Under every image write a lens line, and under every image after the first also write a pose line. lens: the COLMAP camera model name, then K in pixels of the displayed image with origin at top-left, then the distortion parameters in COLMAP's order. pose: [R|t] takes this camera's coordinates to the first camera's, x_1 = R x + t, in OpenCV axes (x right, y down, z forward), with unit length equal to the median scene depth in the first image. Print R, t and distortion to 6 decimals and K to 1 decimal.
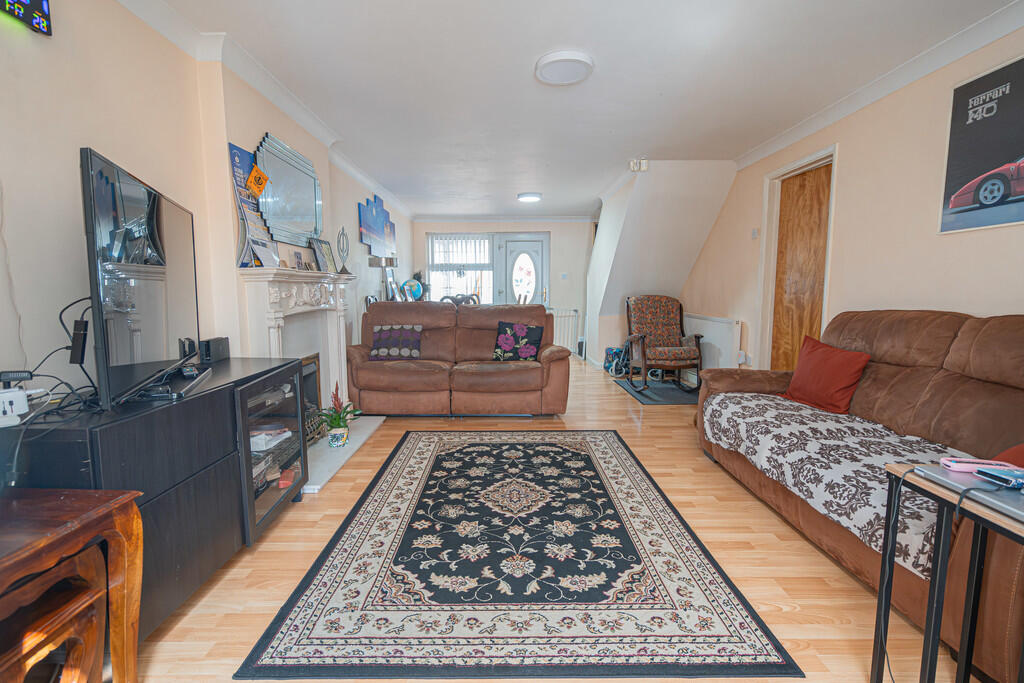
lens RADIAL K [[466.1, 0, 508.6], [0, 466.1, 338.8], [0, 0, 1]] dist [-0.007031, 0.000960]
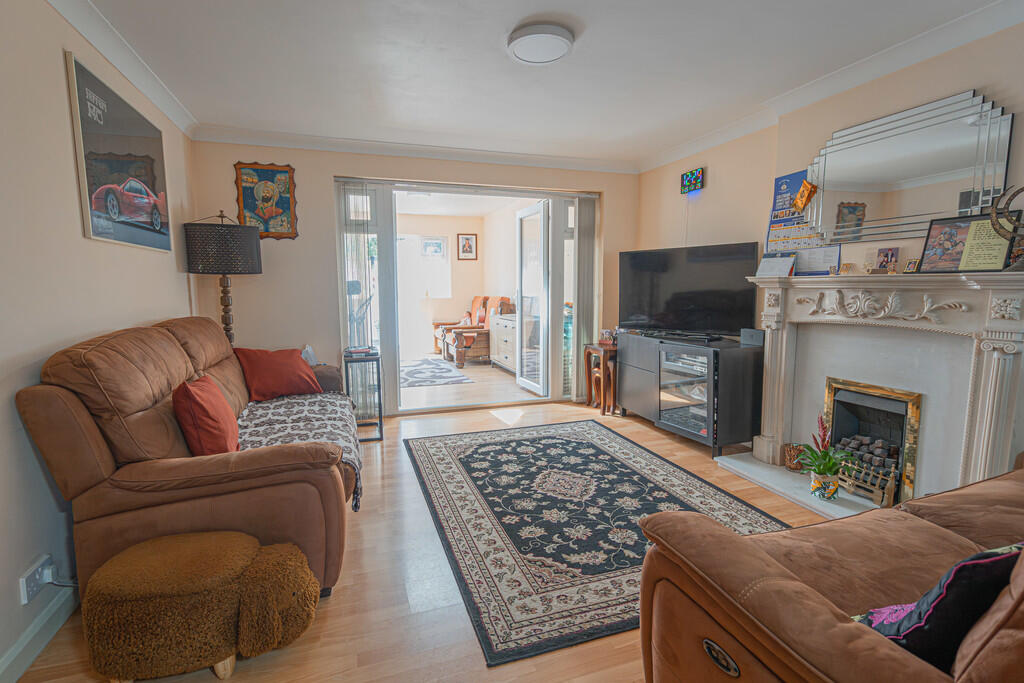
lens RADIAL K [[498.8, 0, 511.3], [0, 498.8, 344.1], [0, 0, 1]] dist [-0.001272, -0.000129]
pose [[-0.947556, 0.043293, -0.316643, 0.510091], [-0.028206, 0.975588, 0.217792, -0.249236], [0.318342, 0.215301, -0.923203, 2.043749]]
